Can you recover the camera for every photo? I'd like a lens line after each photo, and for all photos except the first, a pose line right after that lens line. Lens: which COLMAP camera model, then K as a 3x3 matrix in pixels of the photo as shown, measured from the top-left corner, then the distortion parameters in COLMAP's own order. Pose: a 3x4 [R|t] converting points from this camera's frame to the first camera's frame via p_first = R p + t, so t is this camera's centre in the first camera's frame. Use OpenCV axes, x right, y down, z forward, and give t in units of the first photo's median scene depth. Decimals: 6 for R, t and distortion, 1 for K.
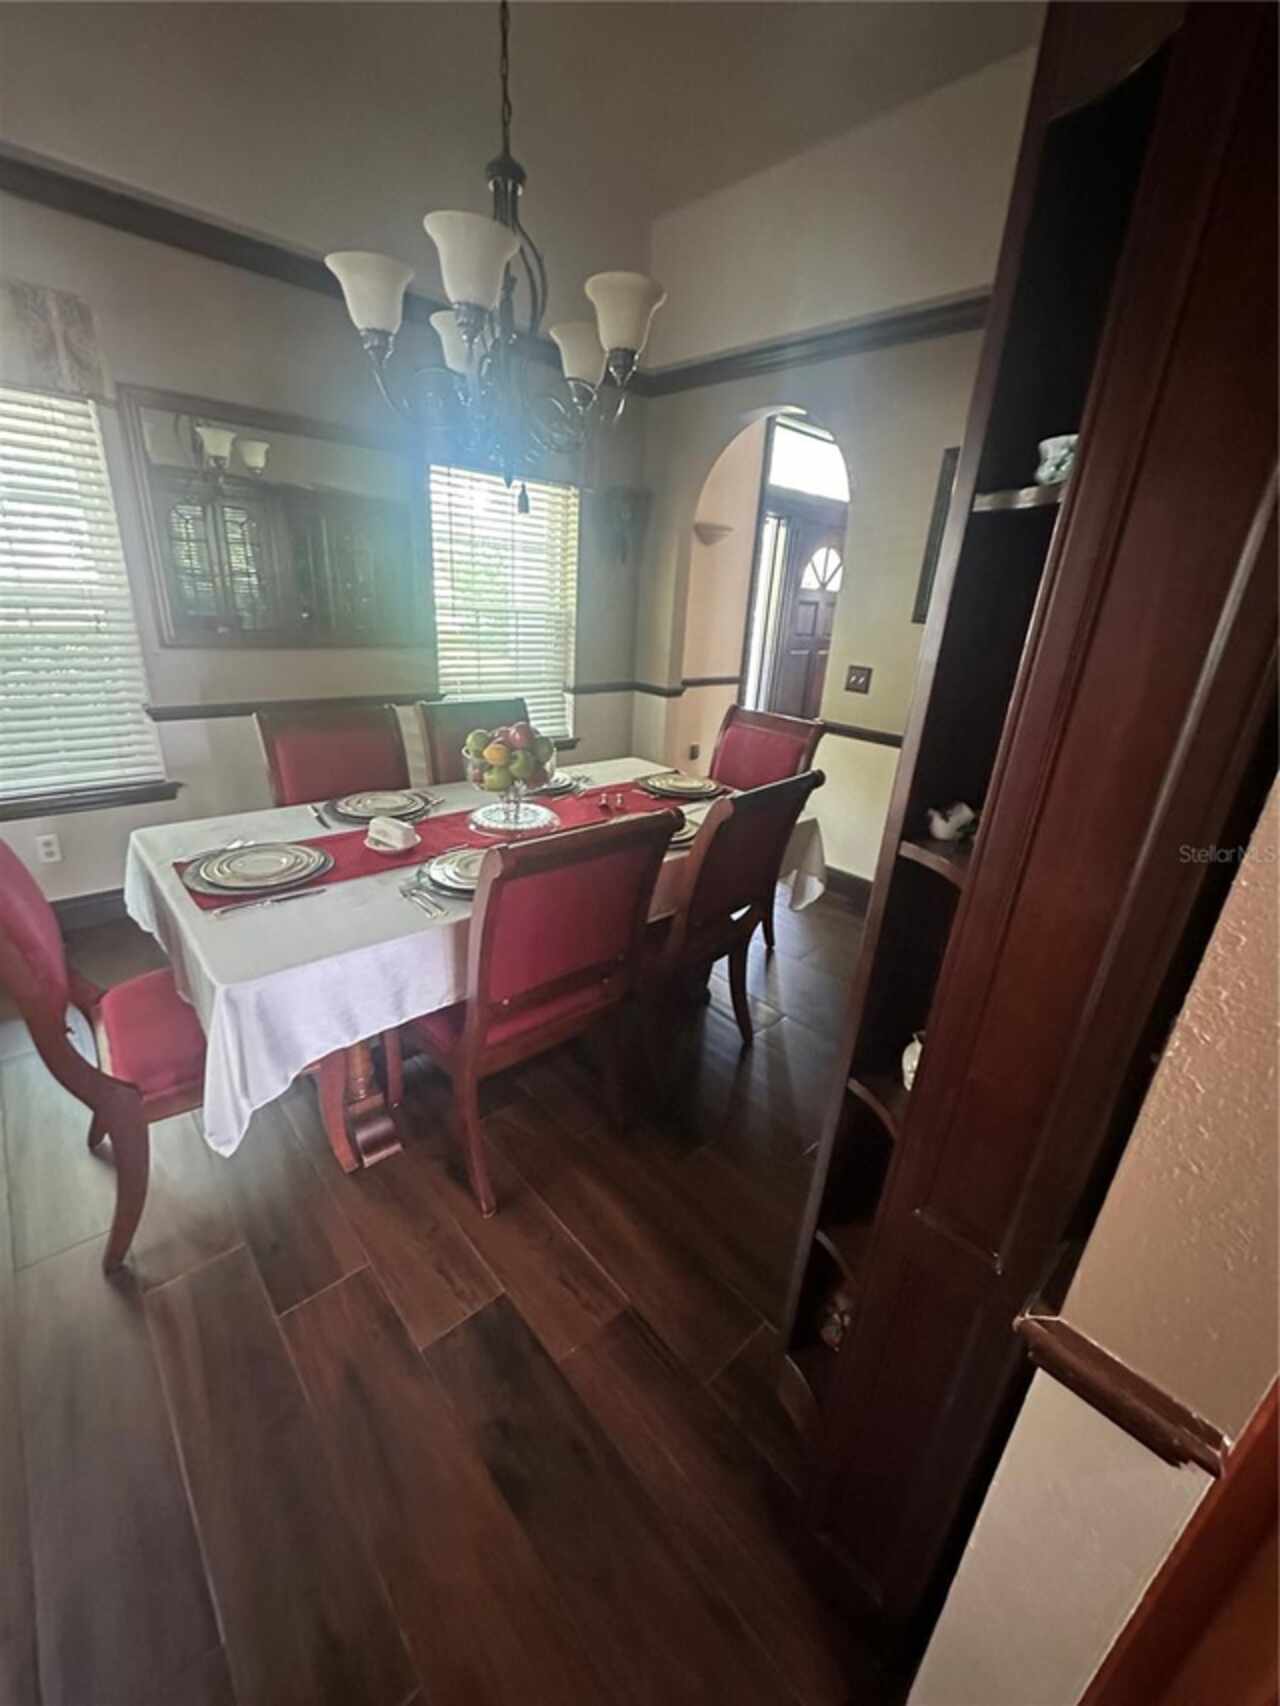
lens RADIAL K [[683.8, 0, 641.6], [0, 683.8, 855.1], [0, 0, 1]] dist [-0.003382, 0.000021]
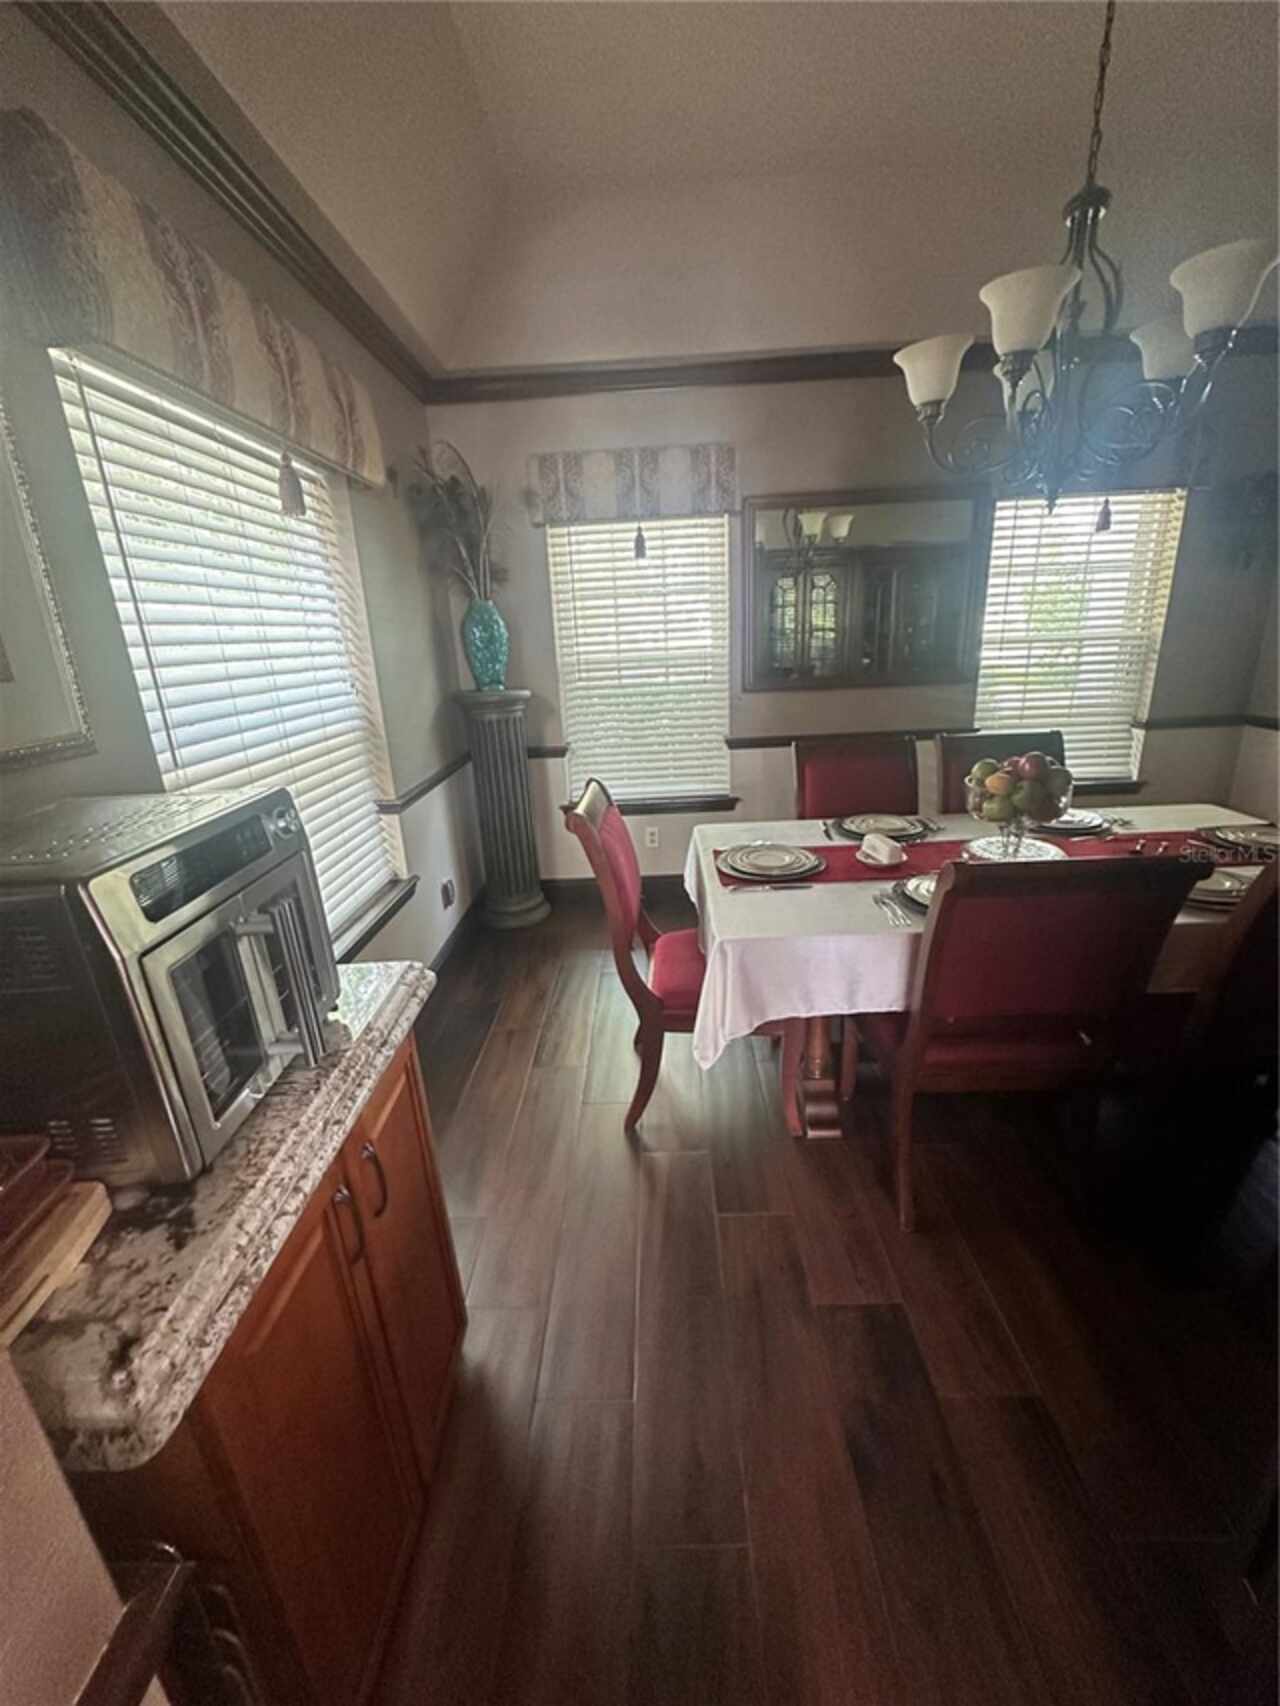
lens RADIAL K [[683.8, 0, 641.6], [0, 683.8, 855.1], [0, 0, 1]] dist [-0.003382, 0.000021]
pose [[0.724196, 0.119995, -0.679074, 0.087797], [-0.159249, 0.987228, 0.004616, 0.029098], [0.670954, 0.104799, 0.734055, -0.049812]]
